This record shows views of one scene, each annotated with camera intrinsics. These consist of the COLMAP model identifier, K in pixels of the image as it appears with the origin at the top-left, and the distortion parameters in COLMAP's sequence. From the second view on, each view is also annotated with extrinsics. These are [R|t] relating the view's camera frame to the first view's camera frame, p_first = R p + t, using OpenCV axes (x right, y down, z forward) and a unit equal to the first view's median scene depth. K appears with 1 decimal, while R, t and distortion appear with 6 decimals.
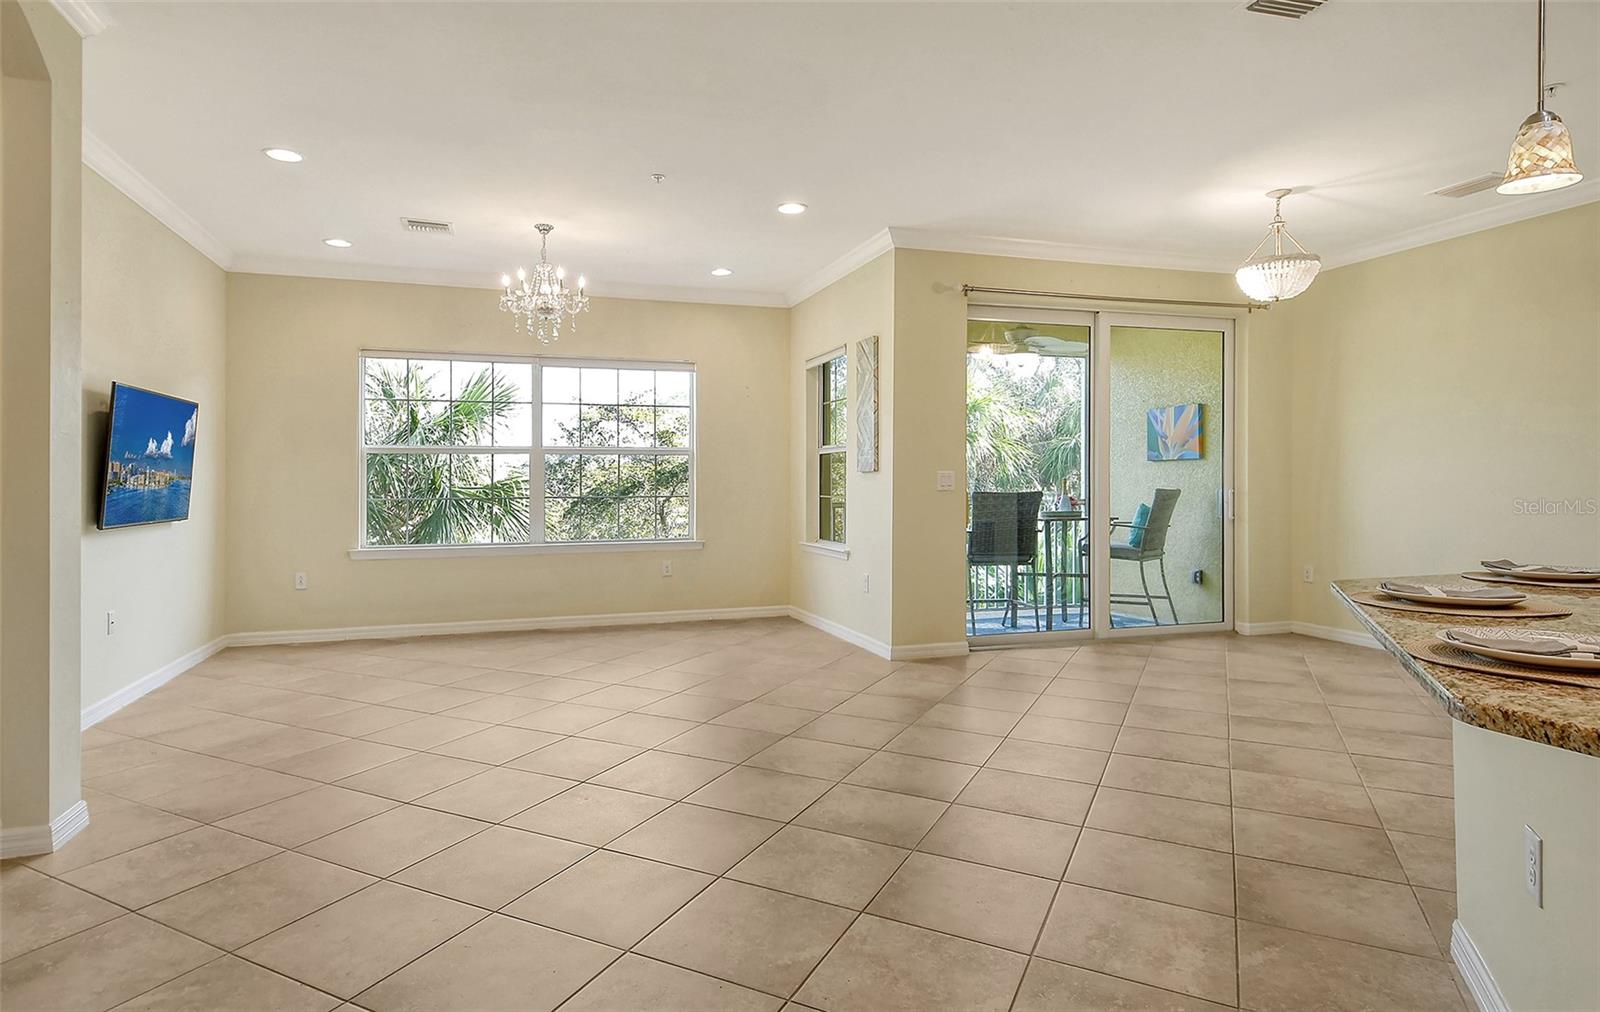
lens RADIAL K [[838.6, 0, 824.9], [0, 838.6, 513.6], [0, 0, 1]] dist [0.002504, 0.000905]
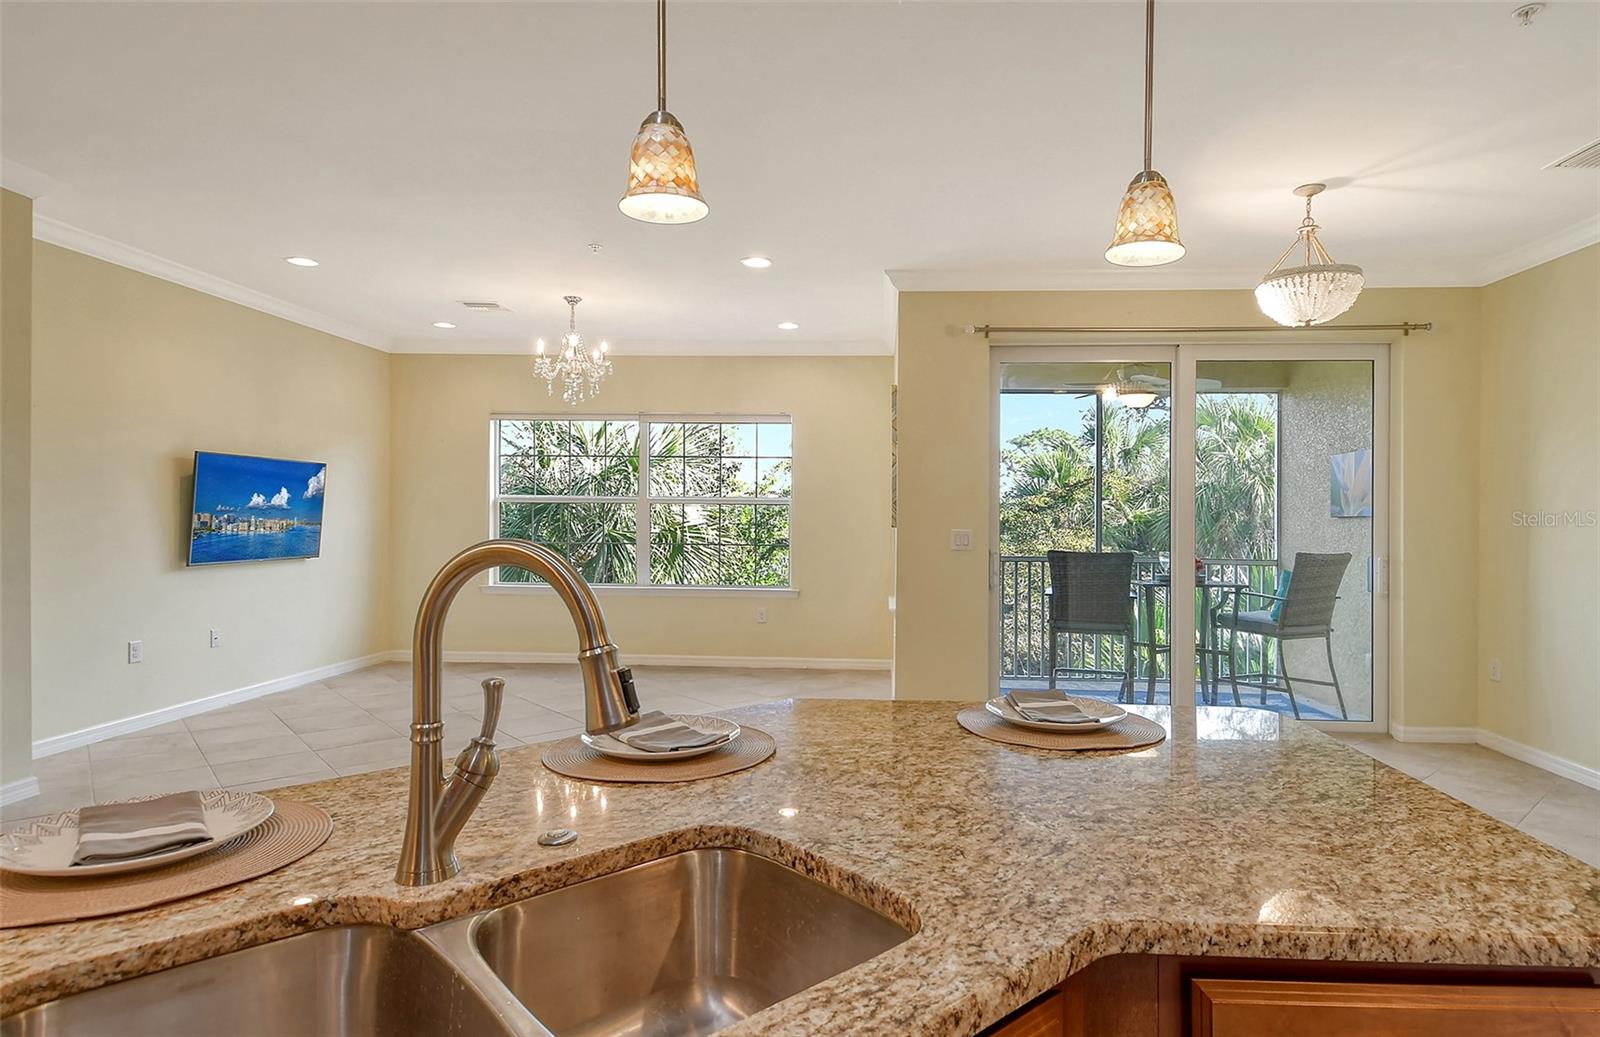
lens RADIAL K [[854.6, 0, 889.3], [0, 854.6, 569.9], [0, 0, 1]] dist [-0.000011, -0.000523]
pose [[0.935915, 0.039560, -0.349997, 0.410388], [-0.031838, 0.999107, 0.027792, -0.030449], [0.350784, -0.014868, 0.936338, 0.092671]]
